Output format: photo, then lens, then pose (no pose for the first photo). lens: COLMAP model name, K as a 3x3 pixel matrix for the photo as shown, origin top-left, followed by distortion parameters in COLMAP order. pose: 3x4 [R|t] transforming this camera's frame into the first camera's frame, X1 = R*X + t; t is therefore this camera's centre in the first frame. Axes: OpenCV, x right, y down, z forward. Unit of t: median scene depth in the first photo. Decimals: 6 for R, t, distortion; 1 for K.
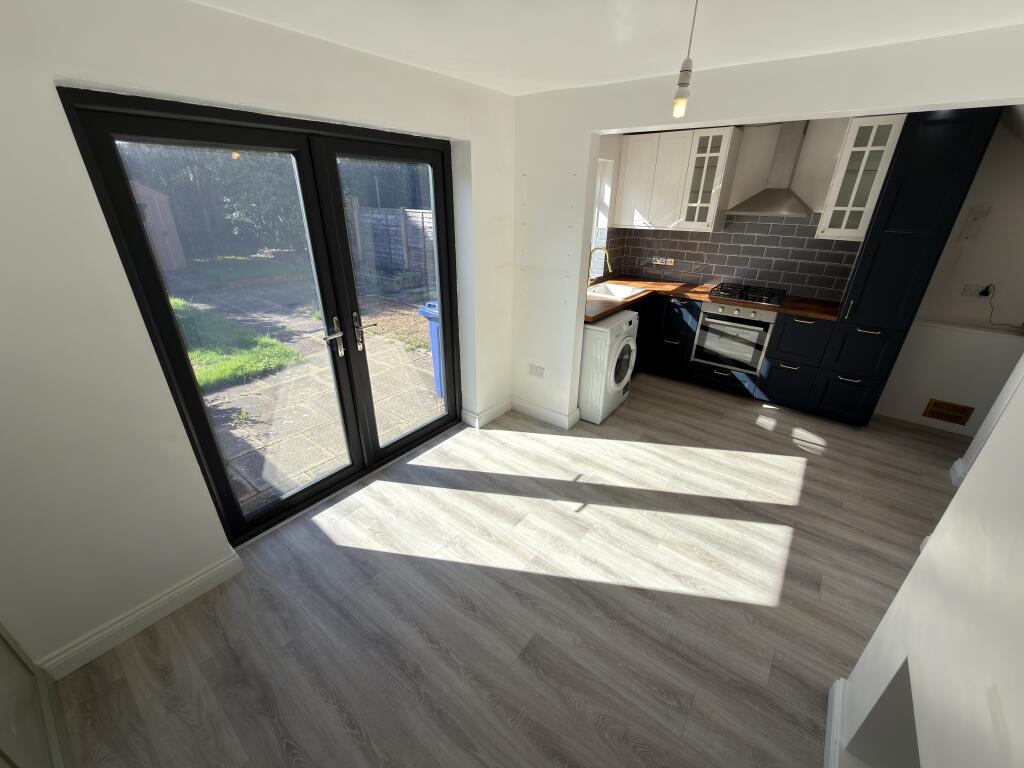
lens RADIAL K [[405.5, 0, 513.3], [0, 405.5, 382.5], [0, 0, 1]] dist [-0.003356, 0.000024]
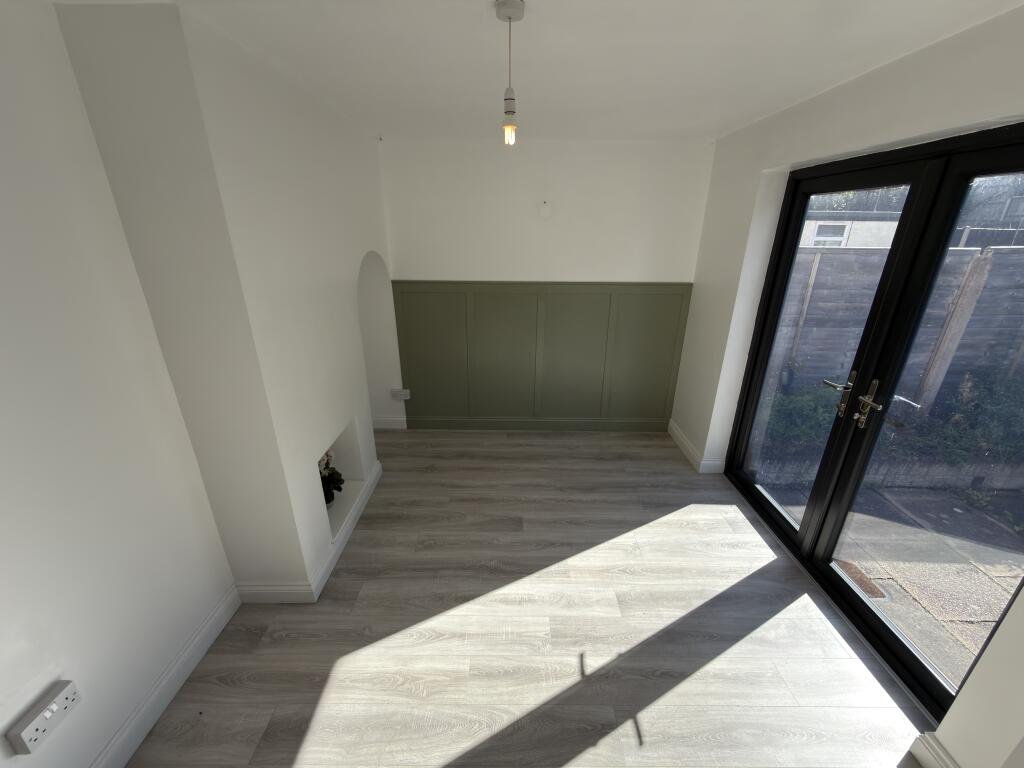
lens RADIAL K [[405.5, 0, 512.4], [0, 405.5, 383.4], [0, 0, 1]] dist [-0.003356, 0.000024]
pose [[-0.785806, 0.208433, -0.582293, 0.662425], [-0.273162, 0.727726, 0.629124, -0.518307], [0.554880, 0.653430, -0.514915, 1.147563]]
